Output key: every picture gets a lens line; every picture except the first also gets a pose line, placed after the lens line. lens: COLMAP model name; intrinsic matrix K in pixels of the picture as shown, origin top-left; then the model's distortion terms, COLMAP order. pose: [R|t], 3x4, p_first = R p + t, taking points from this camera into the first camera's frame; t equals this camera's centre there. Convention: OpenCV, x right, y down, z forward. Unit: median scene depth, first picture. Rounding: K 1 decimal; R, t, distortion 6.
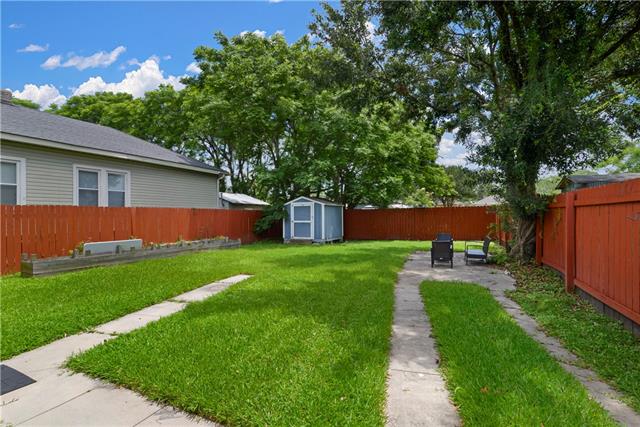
lens RADIAL K [[291.5, 0, 320.7], [0, 291.5, 216.5], [0, 0, 1]] dist [-0.021877, -0.000149]
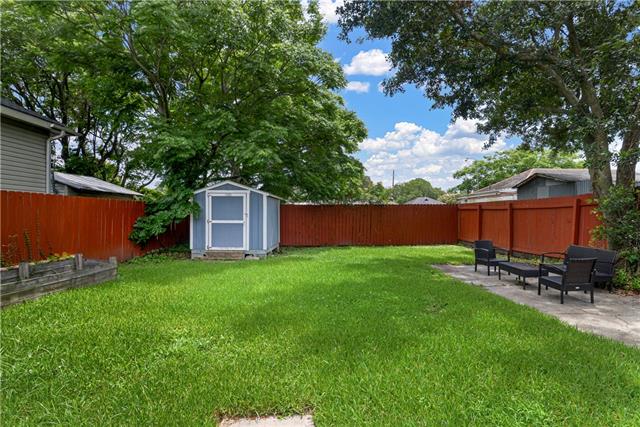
lens RADIAL K [[291.5, 0, 320.7], [0, 291.5, 216.5], [0, 0, 1]] dist [-0.021877, -0.000149]
pose [[0.896502, 0.017688, 0.442687, -0.157508], [-0.017504, 0.999837, -0.004503, 0.005744], [-0.442694, -0.003712, 0.896665, 0.364059]]
